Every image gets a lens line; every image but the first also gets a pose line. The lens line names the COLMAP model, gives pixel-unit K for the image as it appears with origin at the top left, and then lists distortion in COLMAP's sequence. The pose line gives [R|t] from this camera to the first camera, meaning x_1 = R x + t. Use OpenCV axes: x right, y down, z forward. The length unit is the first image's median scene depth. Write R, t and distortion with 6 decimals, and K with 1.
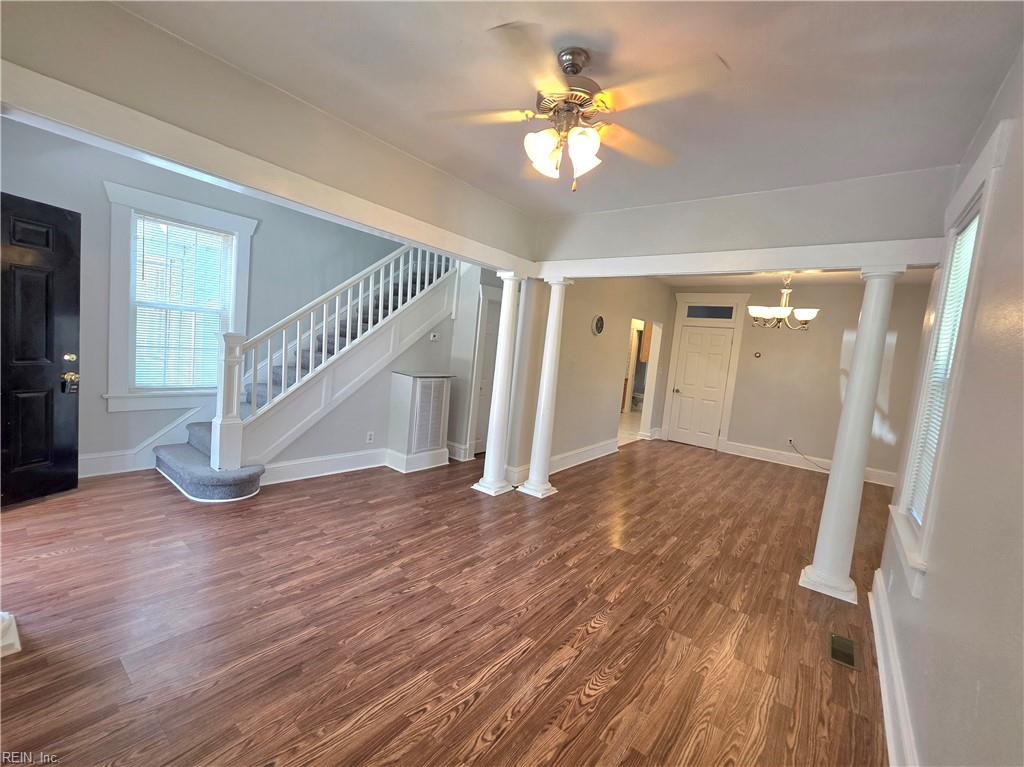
lens RADIAL K [[429.5, 0, 512.0], [0, 429.5, 383.5], [0, 0, 1]] dist [0.000164, 0.000062]
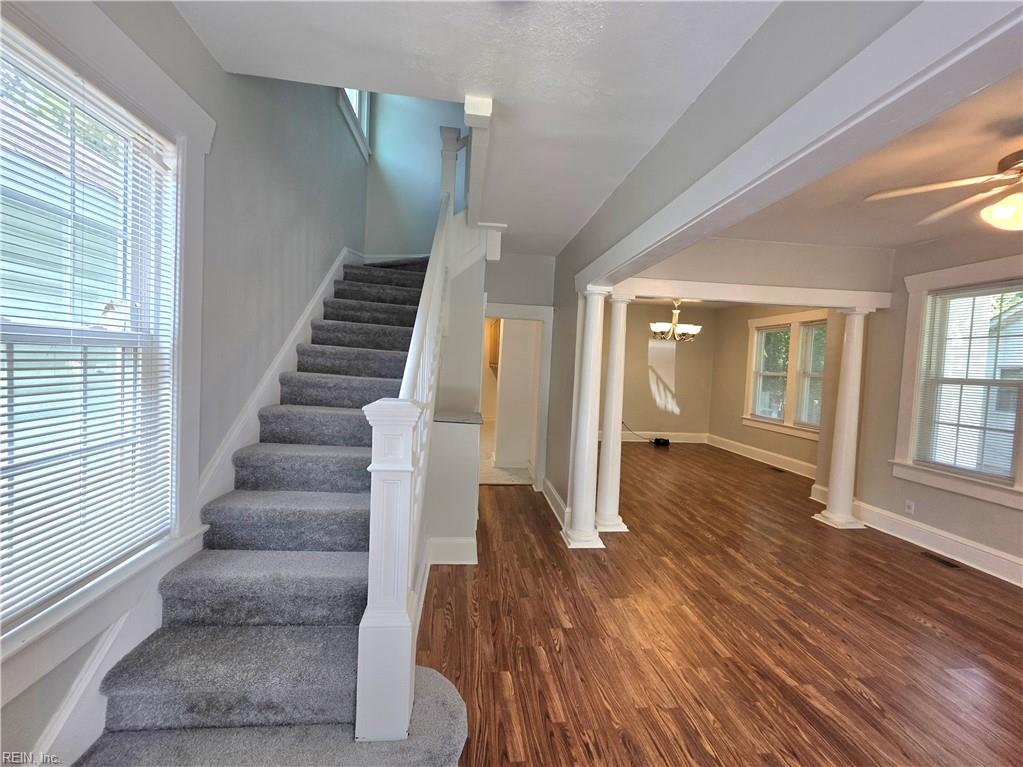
lens RADIAL K [[409.6, 0, 508.1], [0, 409.6, 381.6], [0, 0, 1]] dist [-0.000444, 0.000276]
pose [[0.718949, -0.091353, 0.689033, -0.879703], [0.084145, 0.995473, 0.044183, -0.146399], [-0.689951, 0.026213, 0.723382, 0.664554]]
